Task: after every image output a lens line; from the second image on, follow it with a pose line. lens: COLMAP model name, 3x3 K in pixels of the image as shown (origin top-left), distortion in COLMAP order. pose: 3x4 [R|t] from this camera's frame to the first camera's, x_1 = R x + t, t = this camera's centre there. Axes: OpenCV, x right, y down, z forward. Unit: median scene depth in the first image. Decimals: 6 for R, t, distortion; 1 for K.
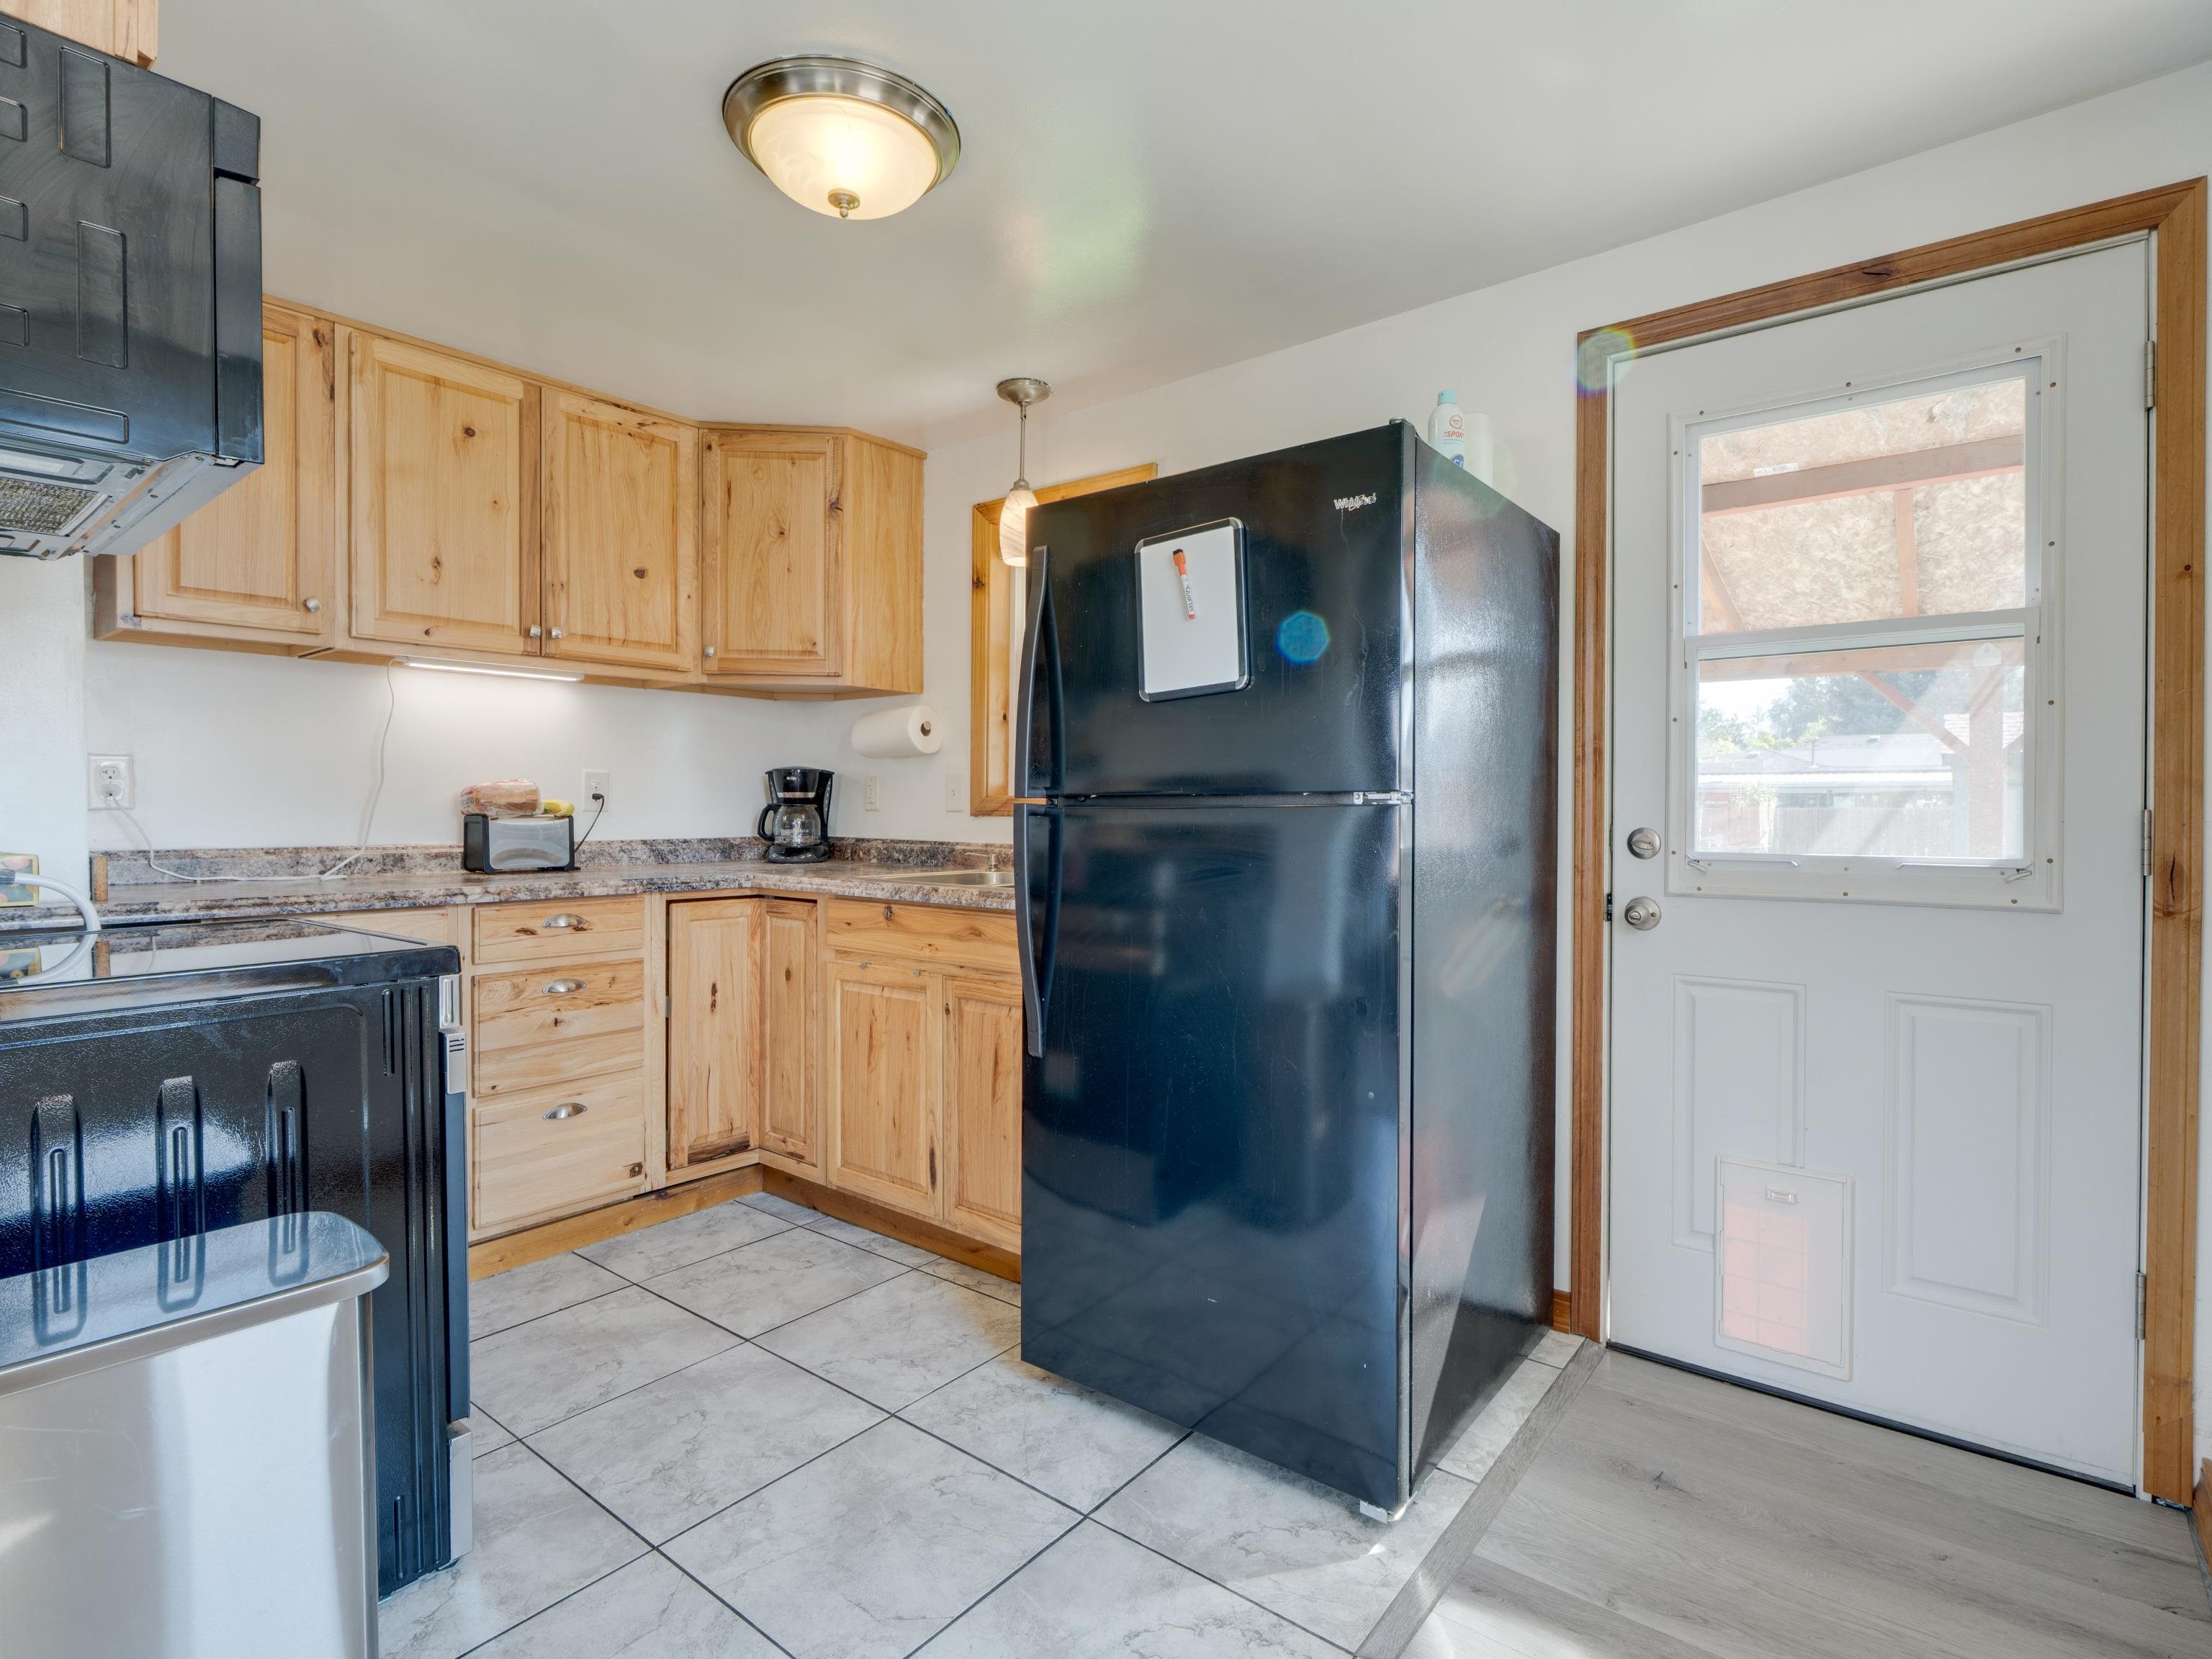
lens RADIAL K [[1114.8, 0, 1098.2], [0, 1114.8, 821.2], [0, 0, 1]] dist [-0.013618, -0.001350]
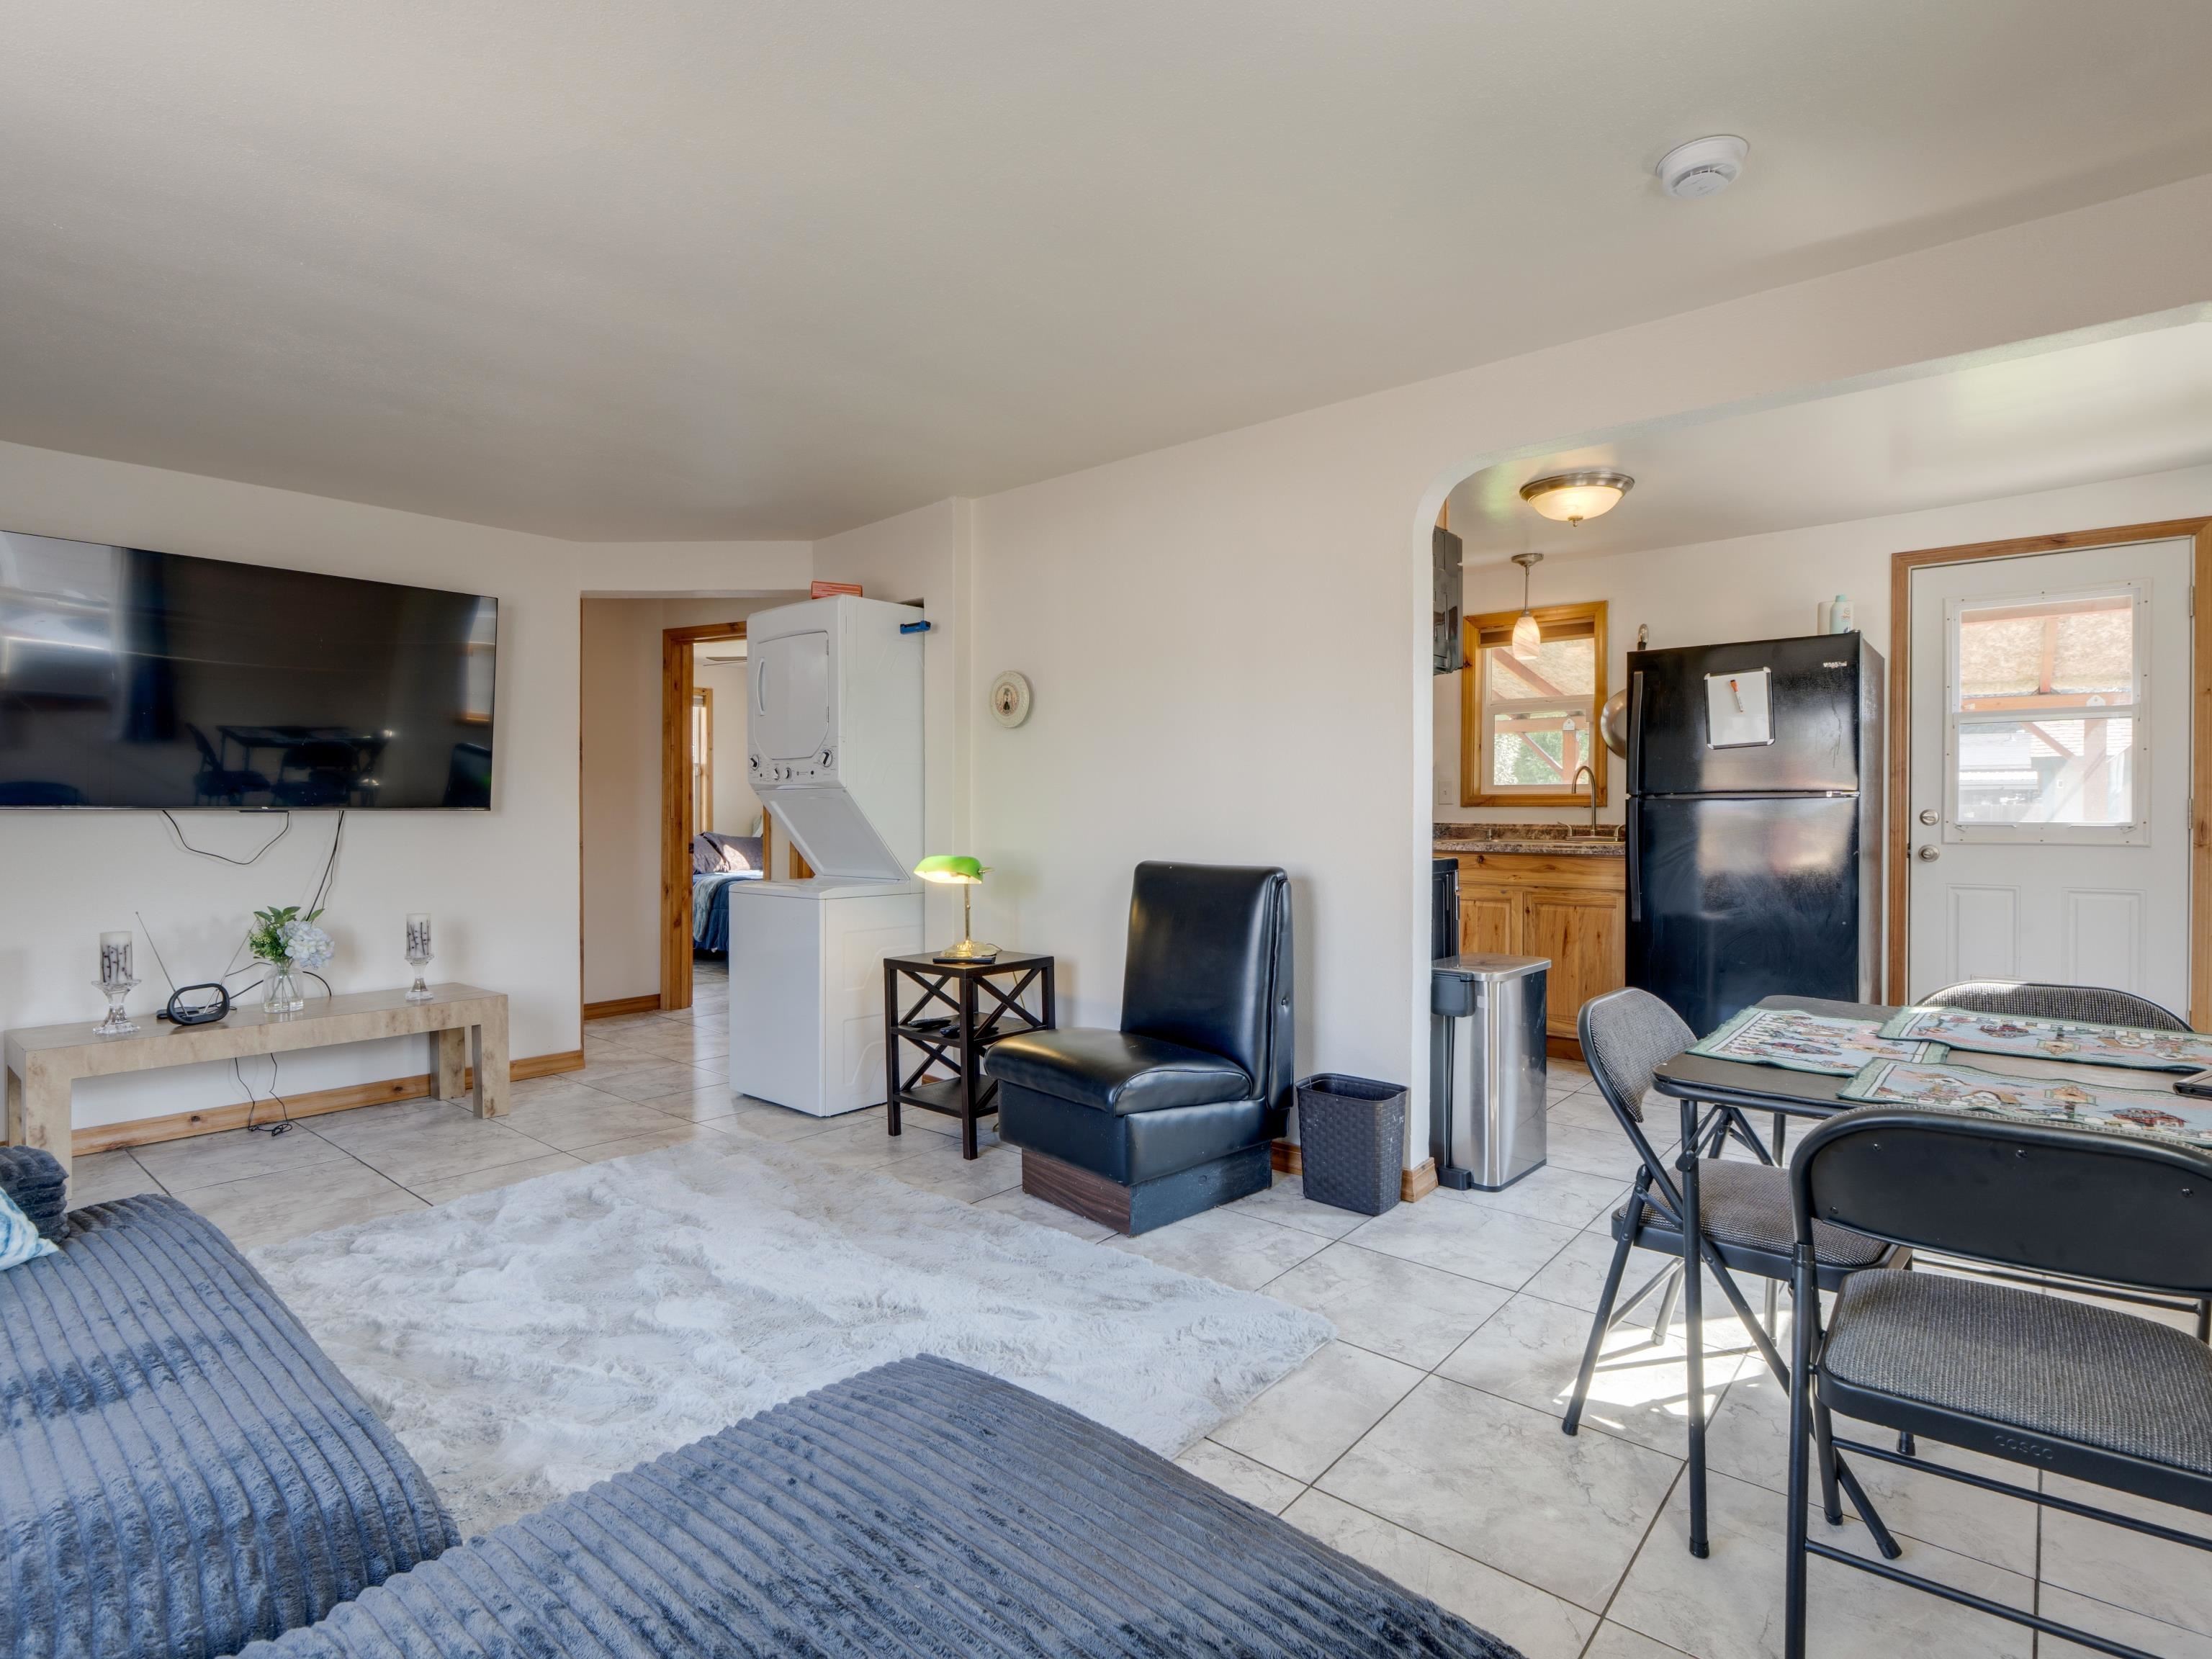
lens RADIAL K [[1114.8, 0, 1098.2], [0, 1114.8, 821.2], [0, 0, 1]] dist [-0.013618, -0.001350]
pose [[0.999320, -0.002908, -0.036752, -0.570446], [0.002895, 0.999996, -0.000418, 0.015005], [0.036753, 0.000312, 0.999324, -0.633362]]
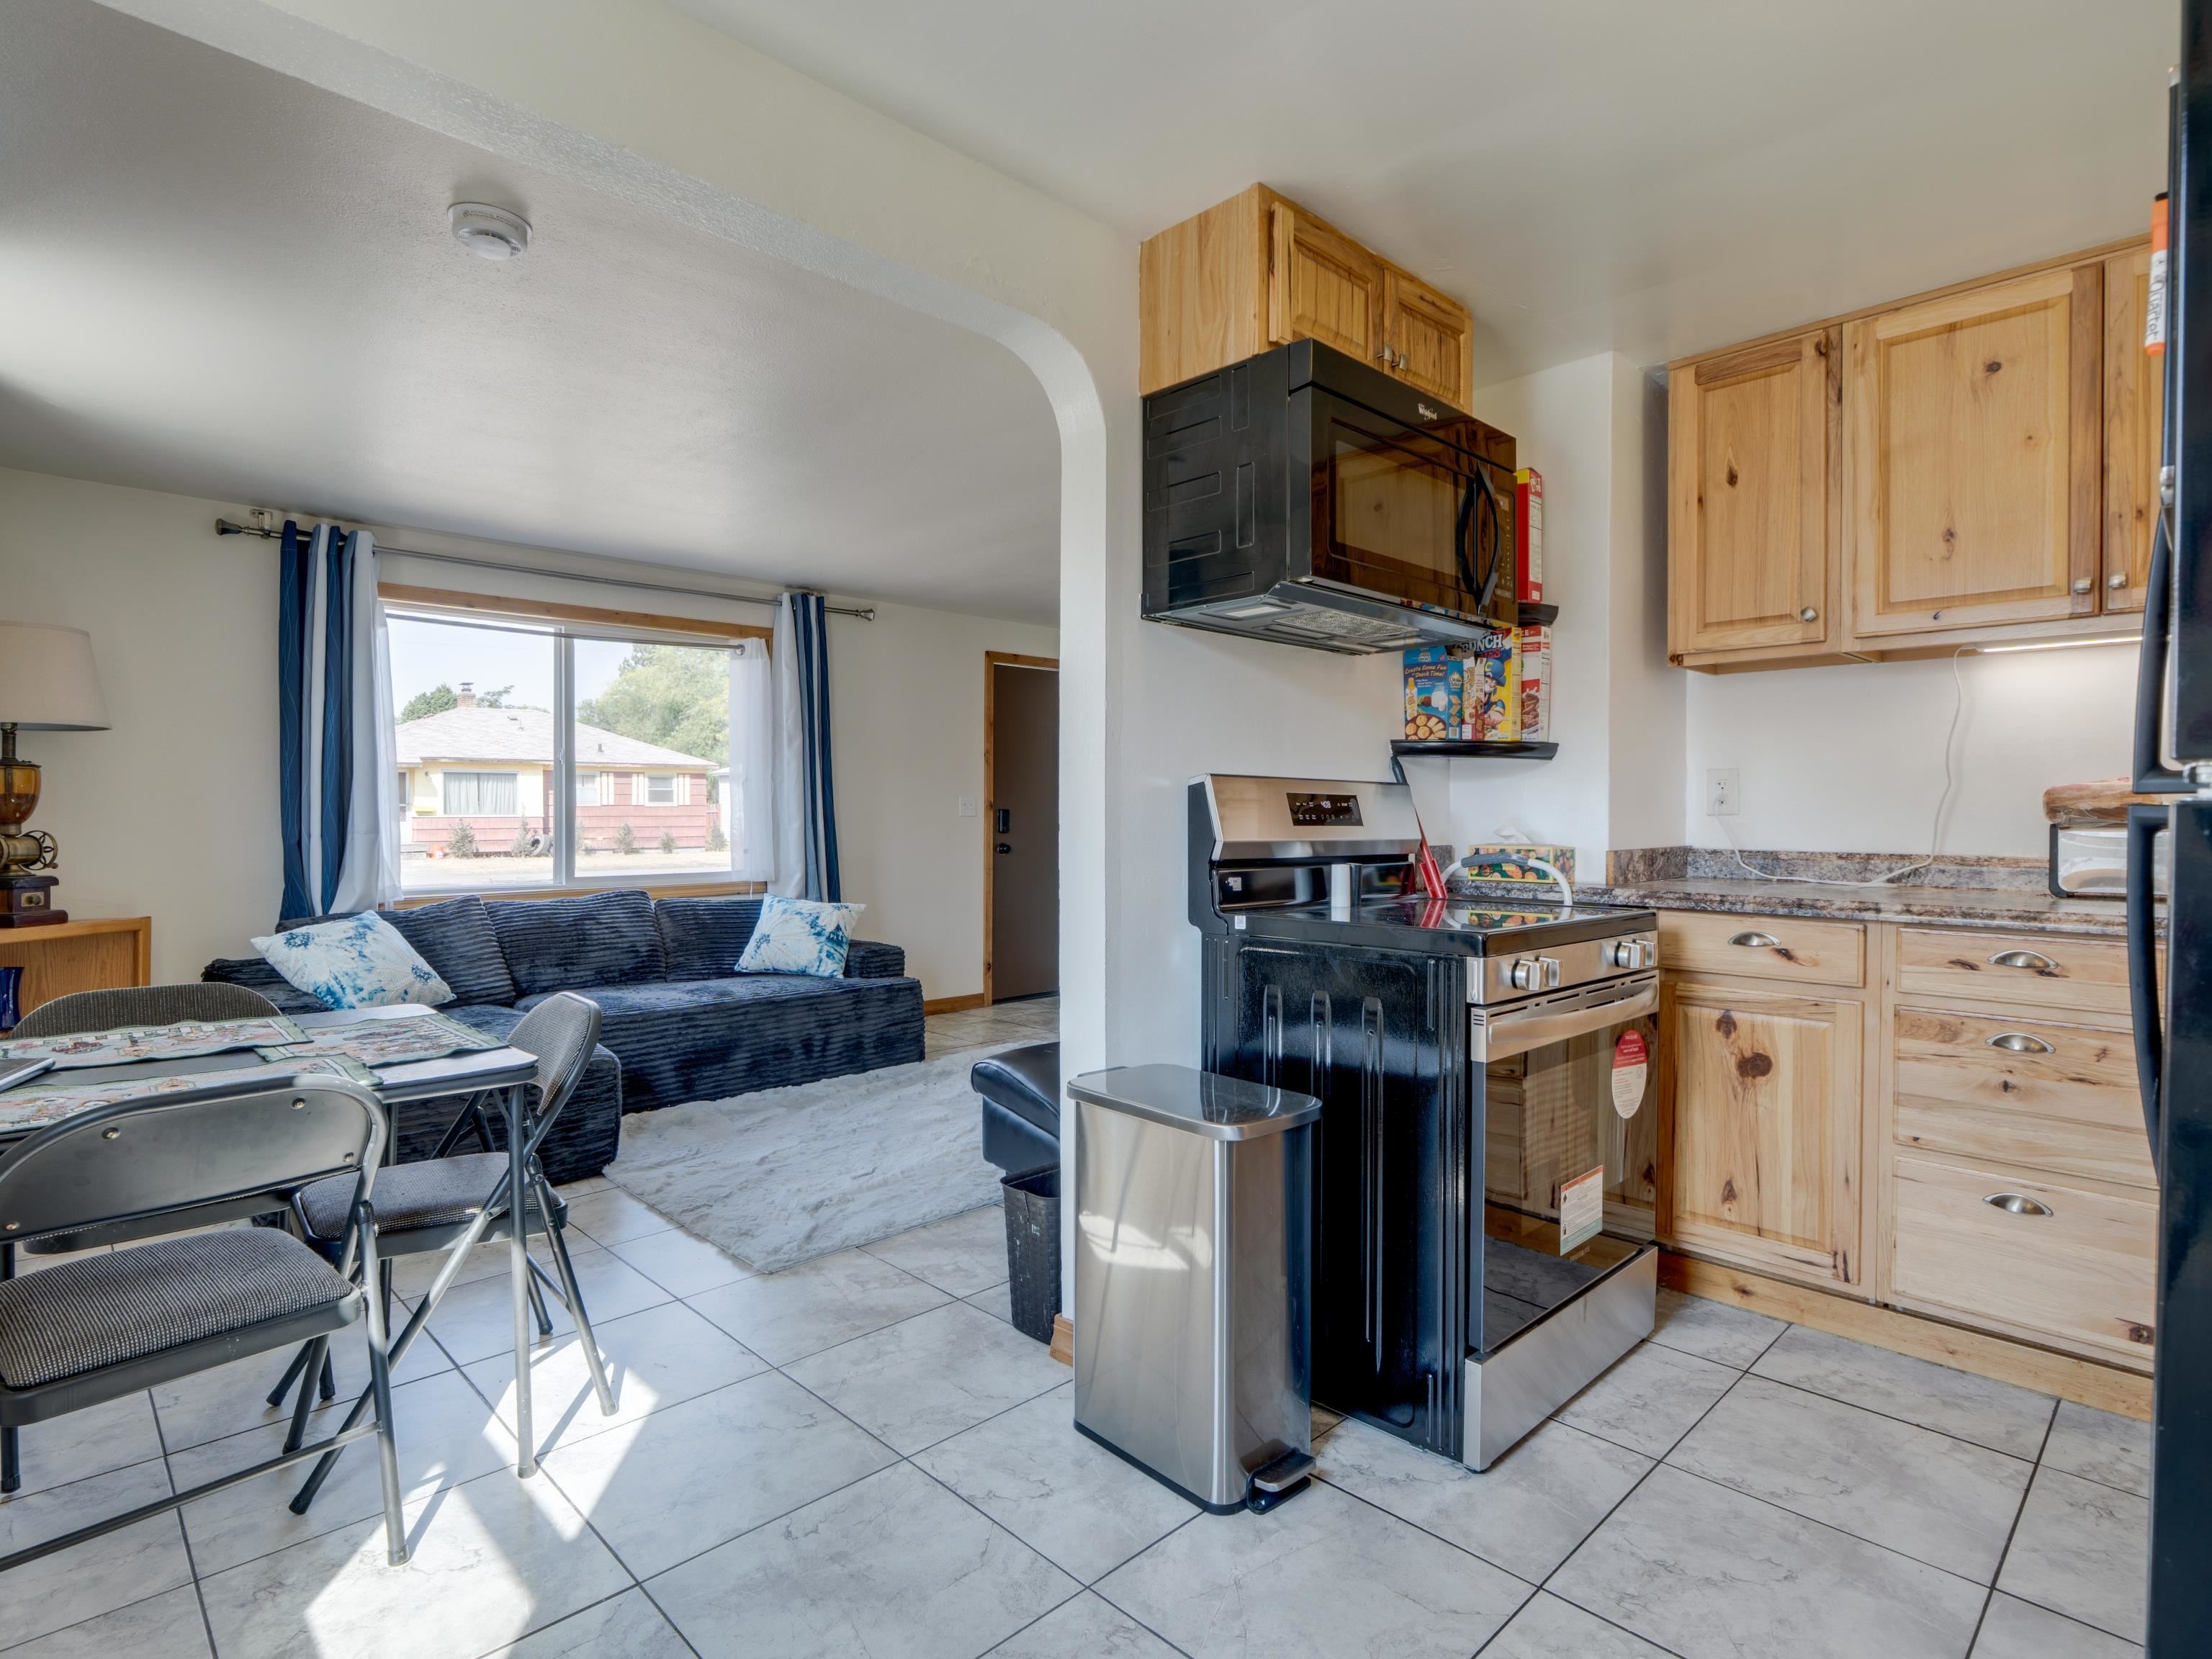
lens RADIAL K [[1114.8, 0, 1098.2], [0, 1114.8, 821.2], [0, 0, 1]] dist [-0.013618, -0.001350]
pose [[-0.137934, 0.005806, -0.990424, 0.481054], [-0.013936, 0.999872, 0.007802, -0.004841], [0.990343, 0.014878, -0.137835, 0.603417]]
